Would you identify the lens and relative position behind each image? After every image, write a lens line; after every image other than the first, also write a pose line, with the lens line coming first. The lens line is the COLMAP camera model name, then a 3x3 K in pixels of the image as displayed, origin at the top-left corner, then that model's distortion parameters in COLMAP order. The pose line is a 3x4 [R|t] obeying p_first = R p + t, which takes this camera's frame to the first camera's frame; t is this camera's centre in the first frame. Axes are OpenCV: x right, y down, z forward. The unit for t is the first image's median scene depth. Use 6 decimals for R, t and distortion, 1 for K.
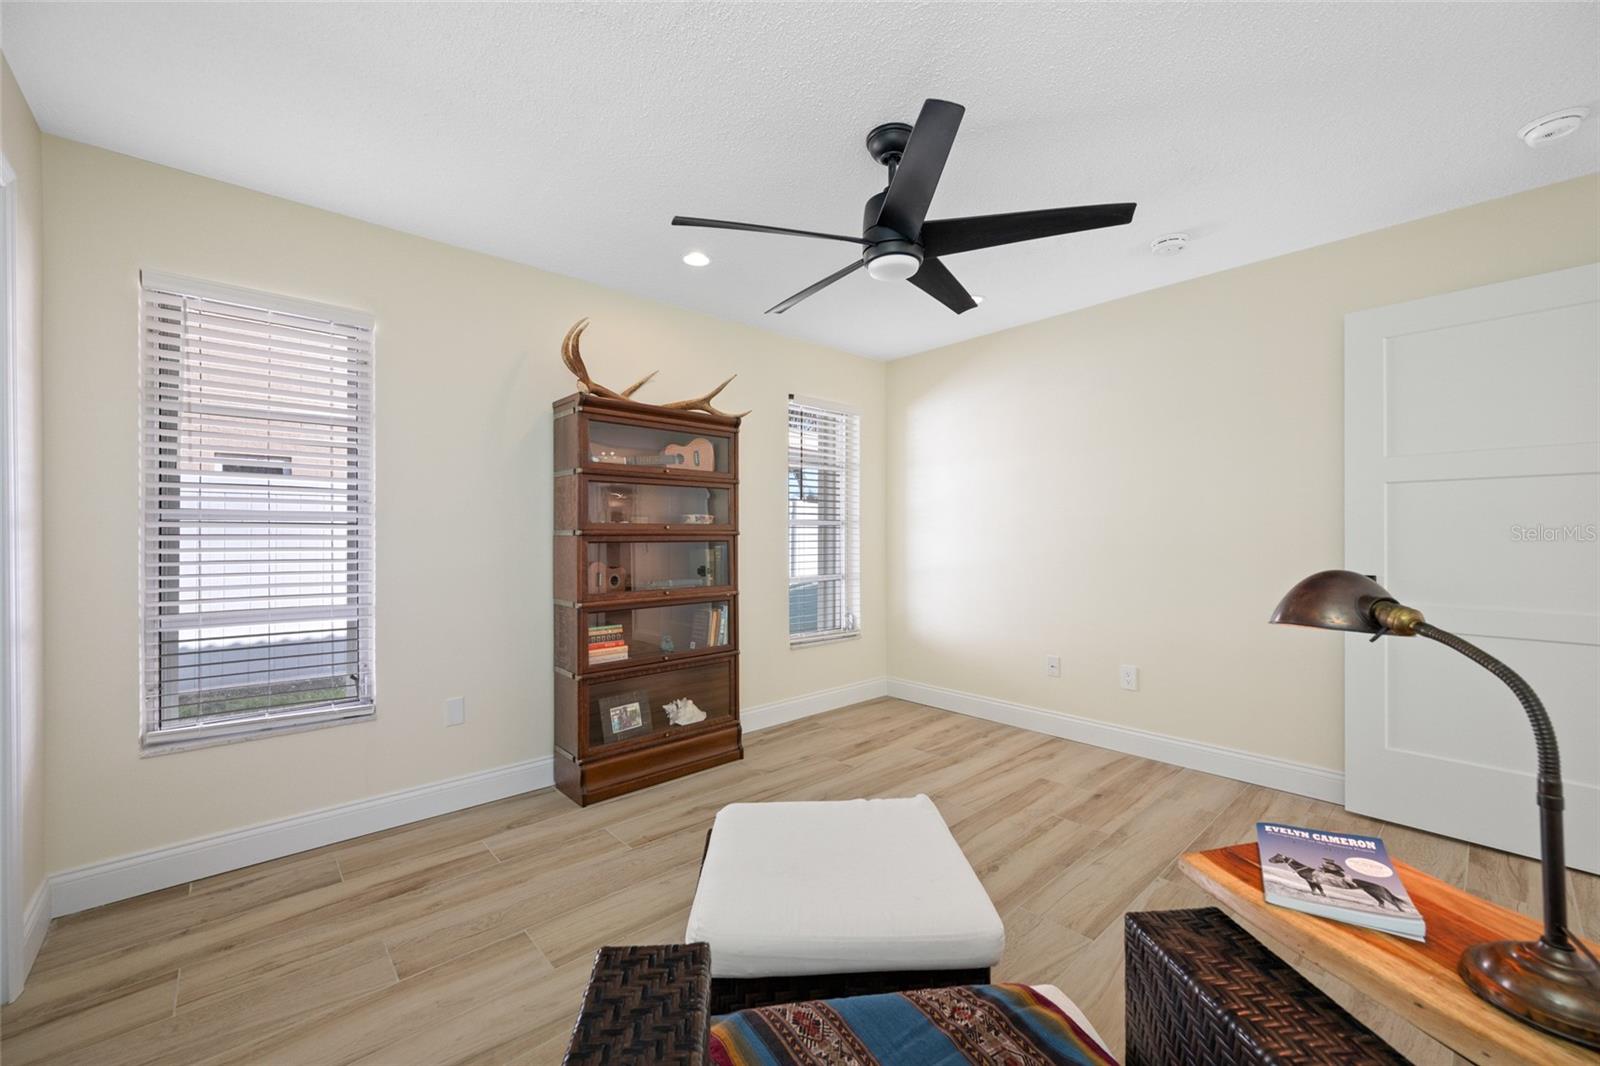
lens RADIAL K [[639.0, 0, 798.0], [0, 639.0, 539.4], [0, 0, 1]] dist [-0.000210, -0.000178]
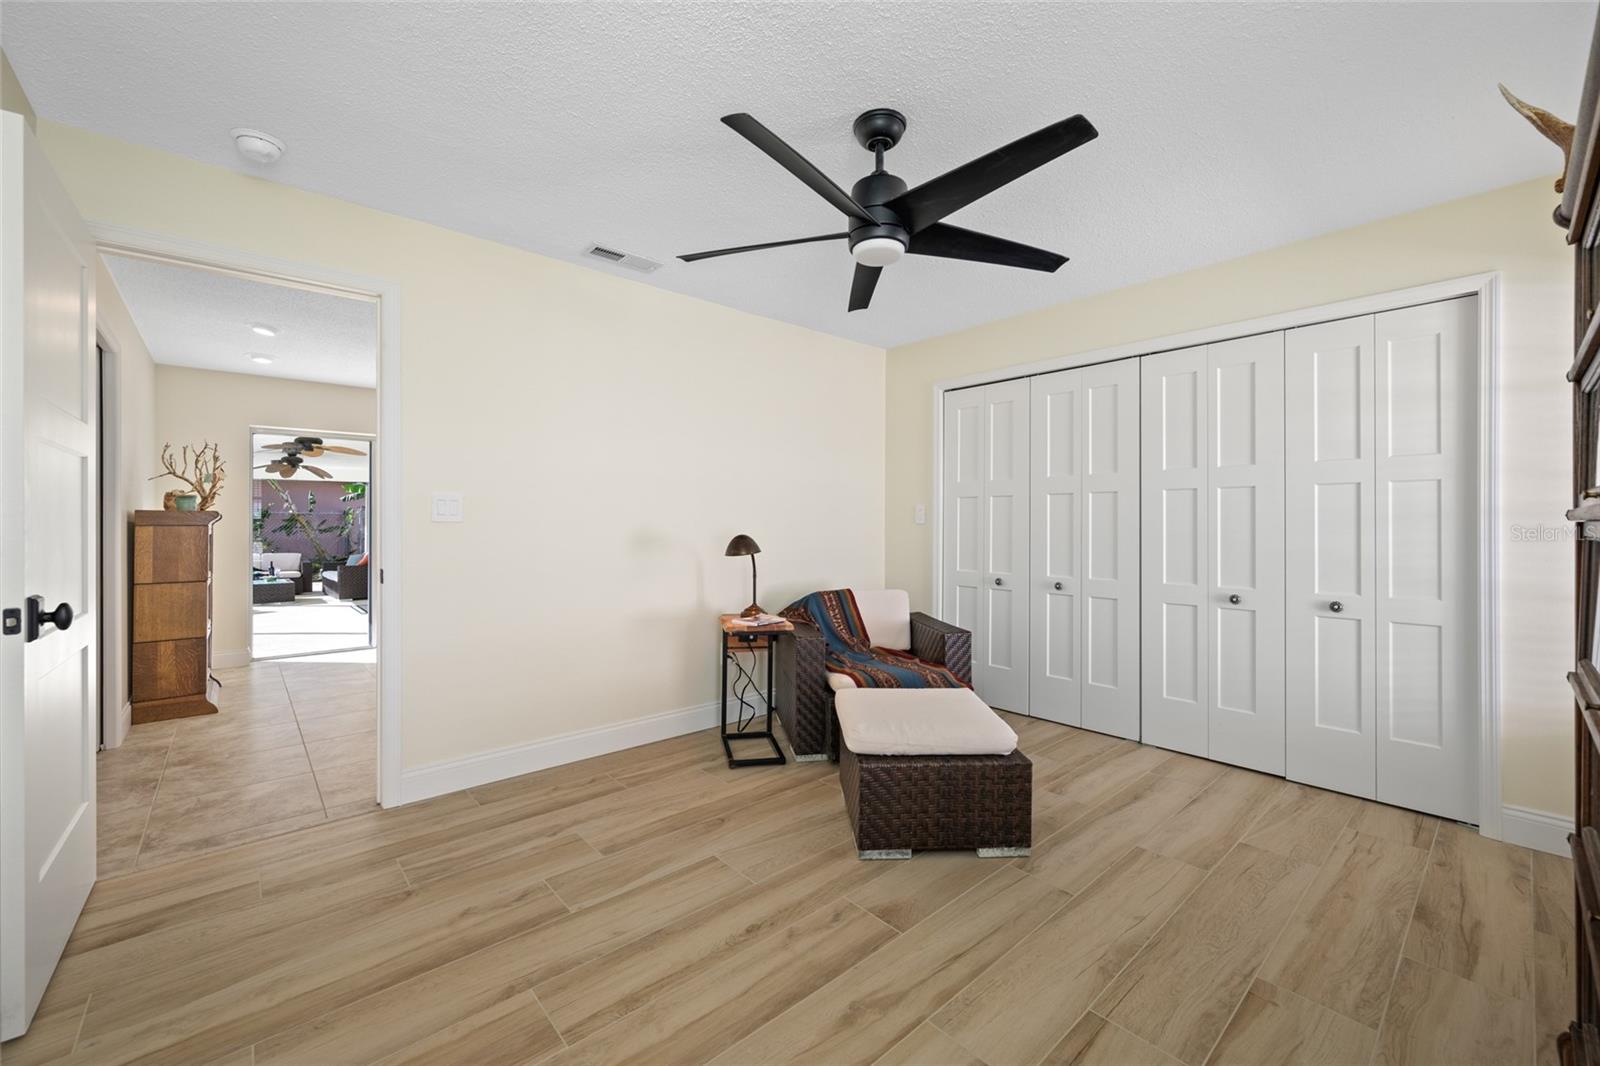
lens RADIAL K [[634.0, 0, 794.0], [0, 634.0, 521.1], [0, 0, 1]] dist [0.000230, -0.000024]
pose [[-0.999703, 0.001014, 0.024338, 0.172360], [0.001139, 0.999986, 0.005094, -0.006914], [-0.024333, 0.005121, -0.999691, 1.331753]]
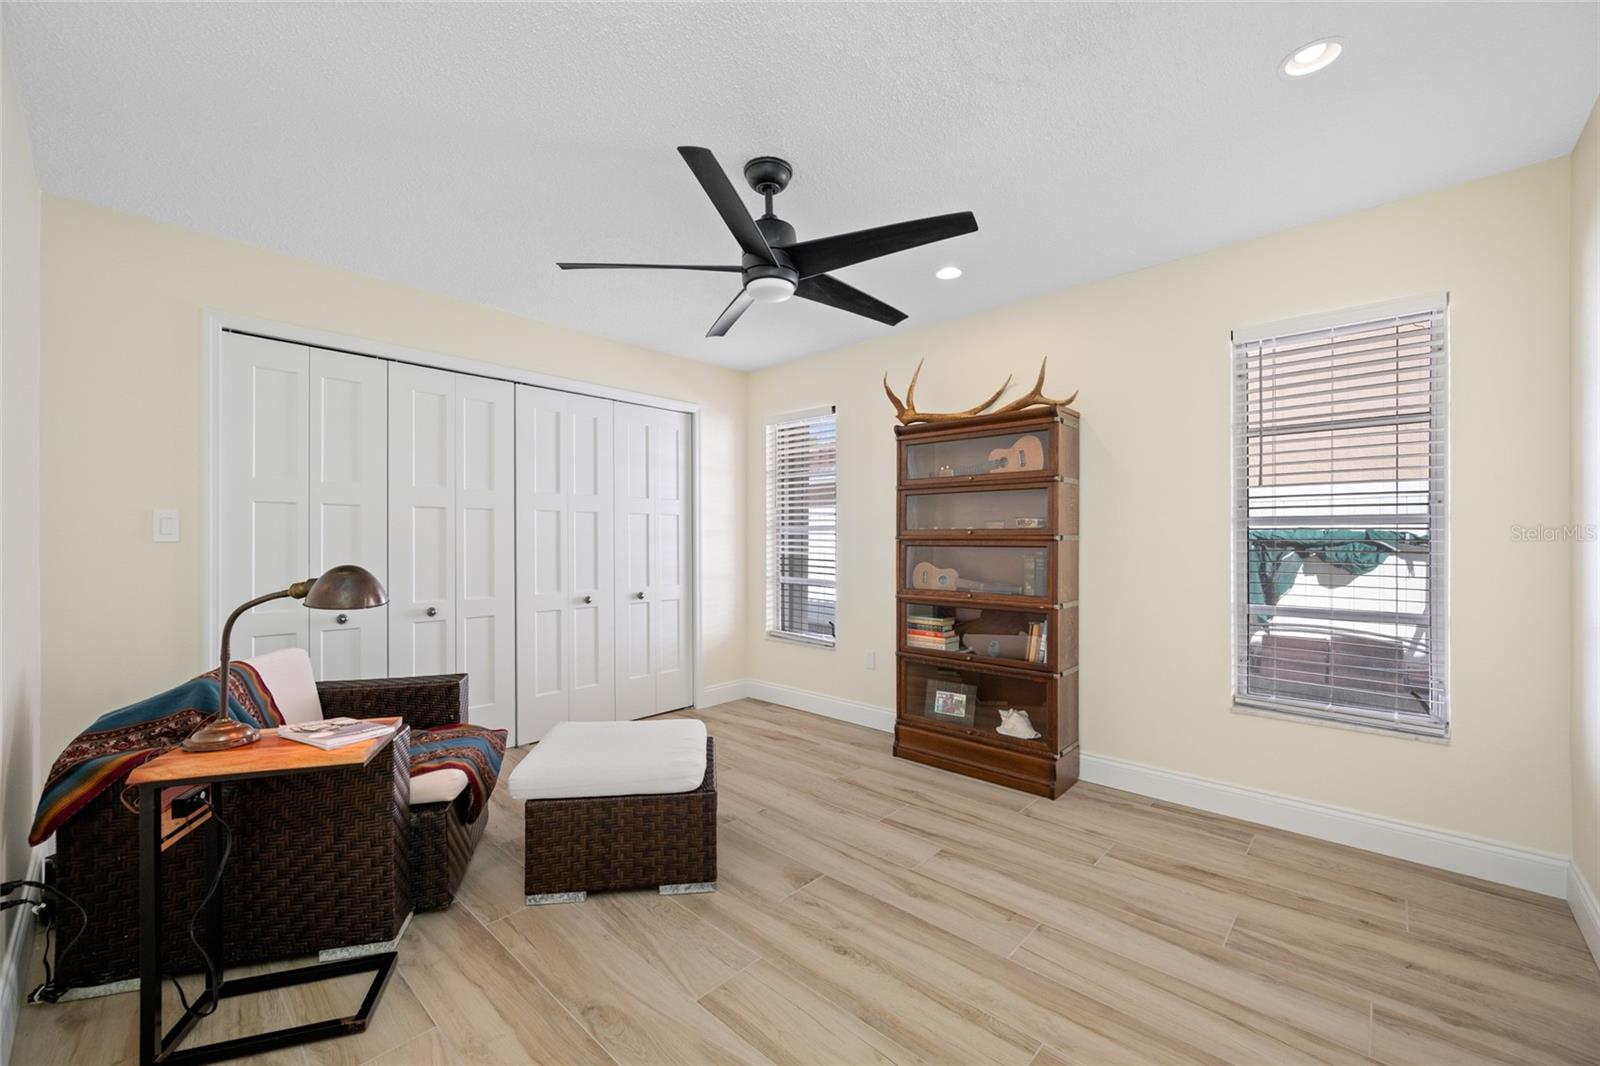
lens RADIAL K [[642.4, 0, 803.0], [0, 642.4, 543.5], [0, 0, 1]] dist [-0.000465, -0.000200]
pose [[0.082080, 0.008756, -0.996587, 0.820273], [-0.010475, 0.999914, 0.007923, -0.006345], [0.996571, 0.009789, 0.082164, 0.648689]]
